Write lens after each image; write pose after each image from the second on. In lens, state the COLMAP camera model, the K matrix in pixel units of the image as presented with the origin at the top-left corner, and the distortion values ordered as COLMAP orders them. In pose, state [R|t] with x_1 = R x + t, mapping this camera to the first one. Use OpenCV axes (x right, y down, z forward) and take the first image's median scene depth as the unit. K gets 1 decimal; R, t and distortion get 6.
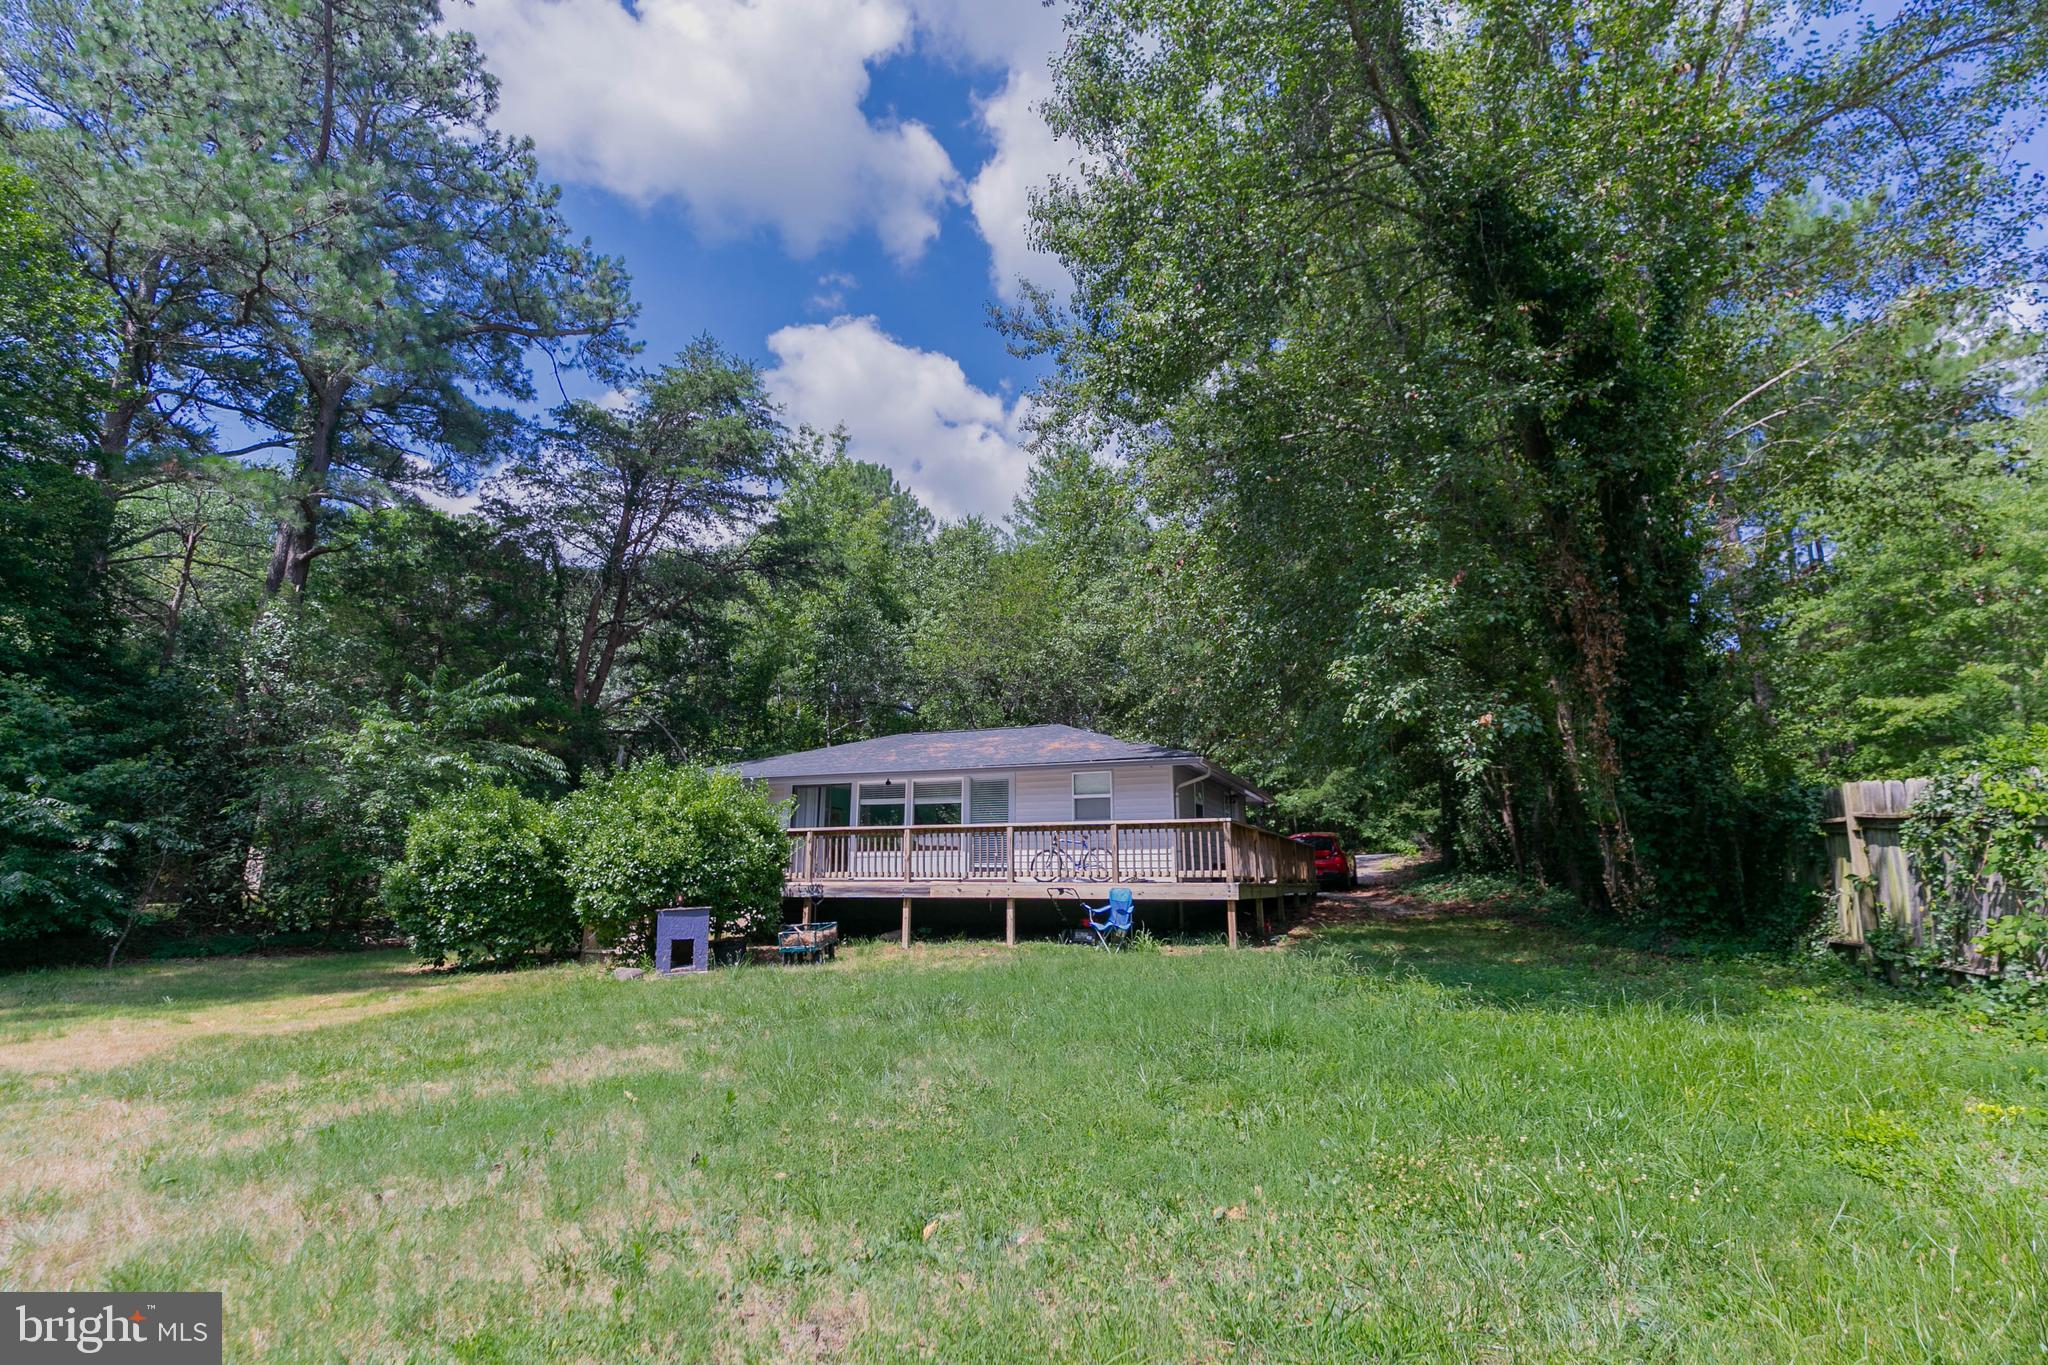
lens RADIAL K [[966.8, 0, 1019.1], [0, 966.8, 685.6], [0, 0, 1]] dist [0.002567, -0.001776]
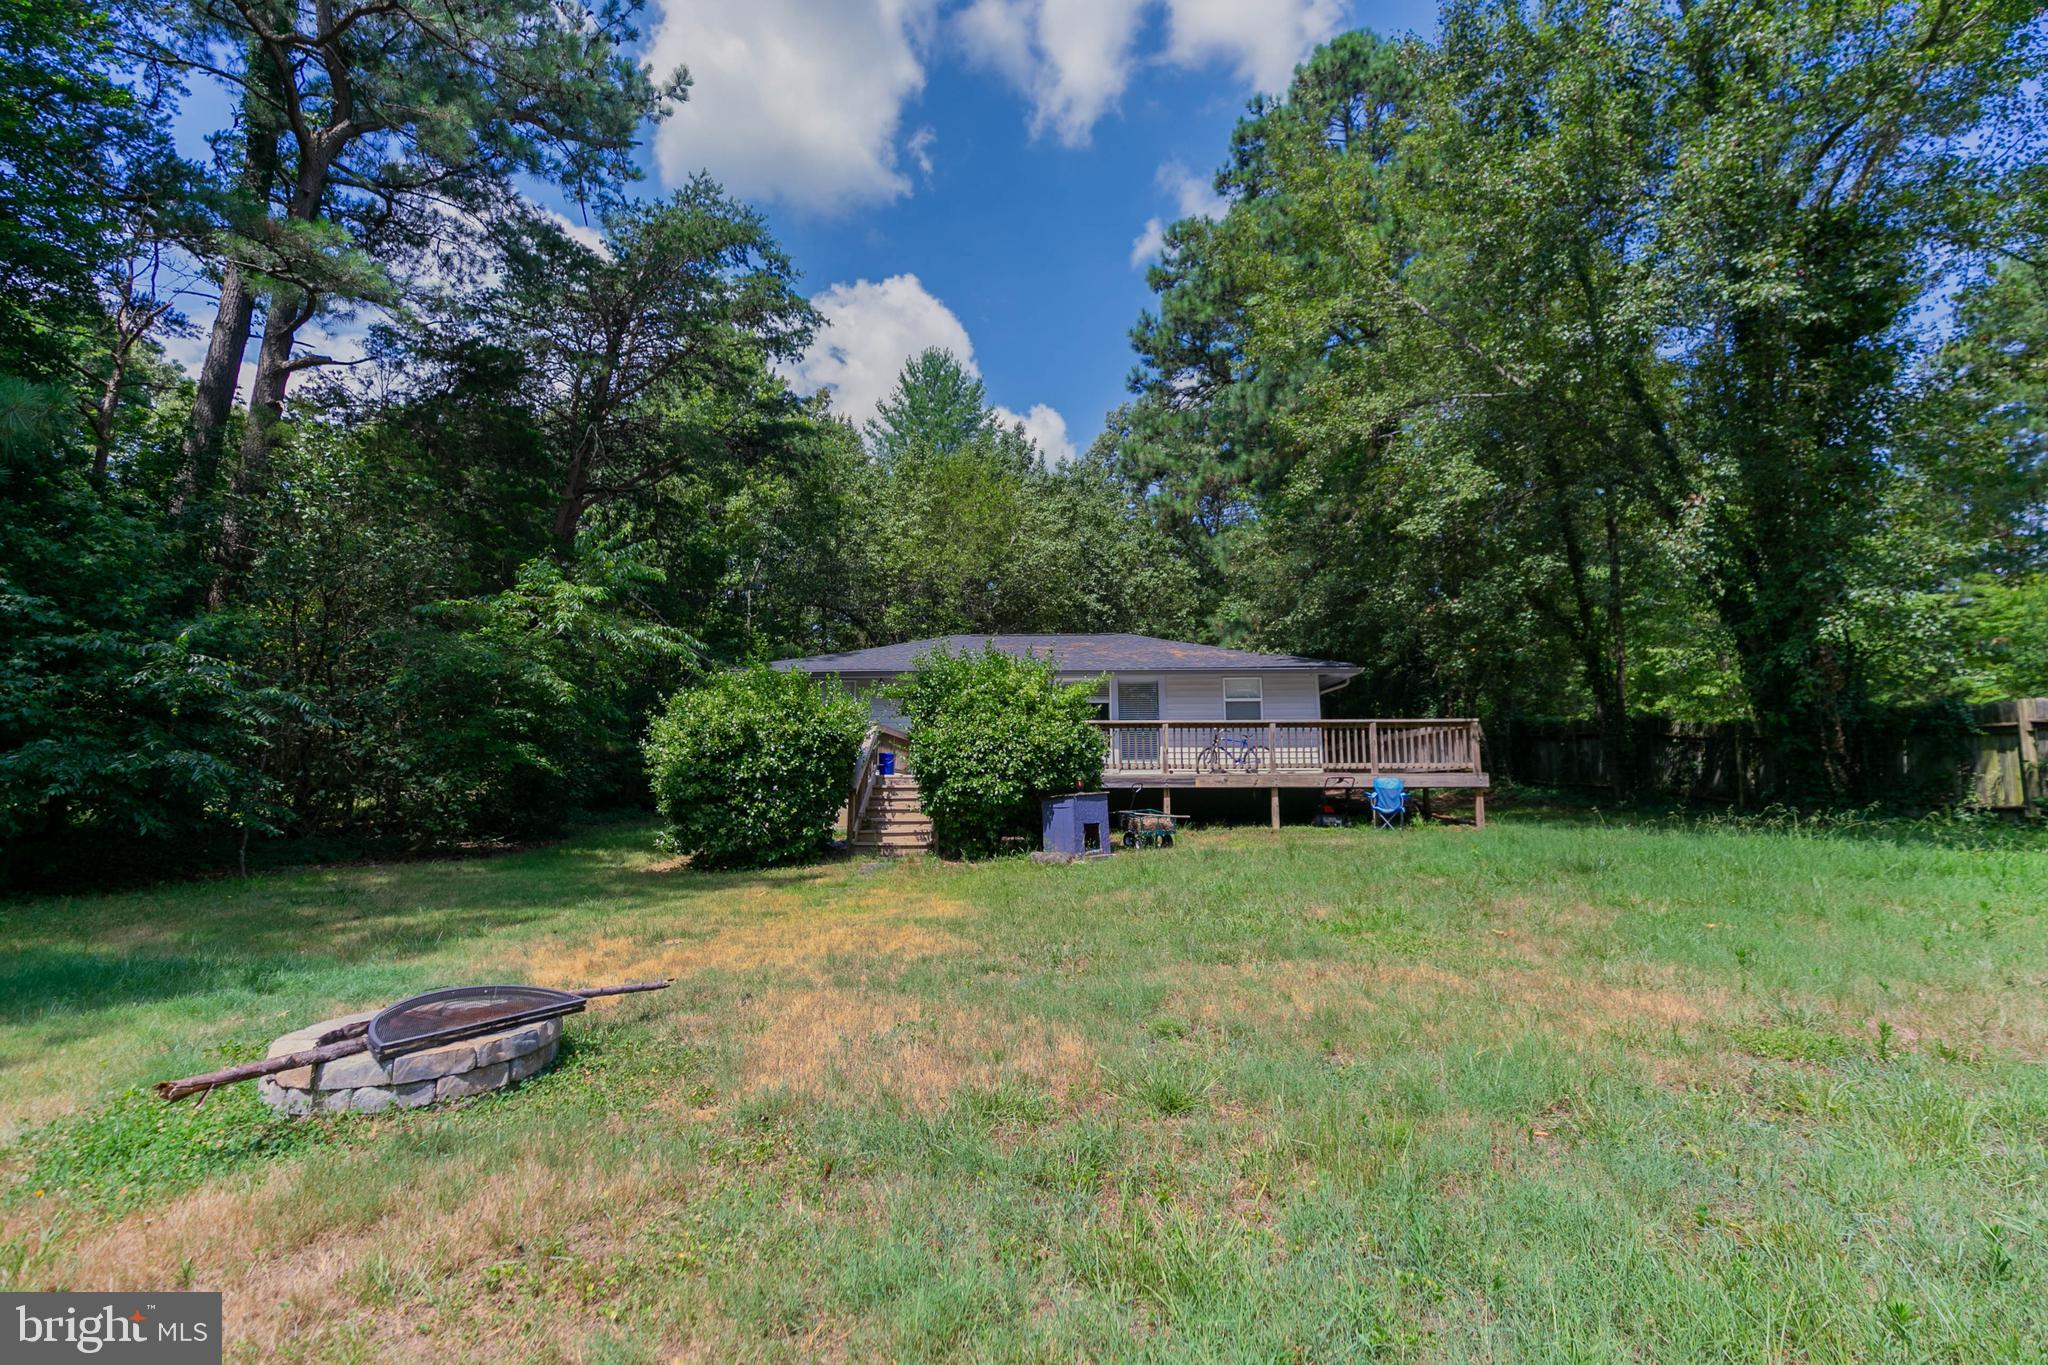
lens RADIAL K [[966.8, 0, 1013.3], [0, 966.8, 676.2], [0, 0, 1]] dist [0.002567, -0.001776]
pose [[0.943684, 0.039143, 0.328523, -0.661522], [-0.063086, 0.996047, 0.062540, 0.044004], [-0.324777, -0.079743, 0.942423, 0.071416]]
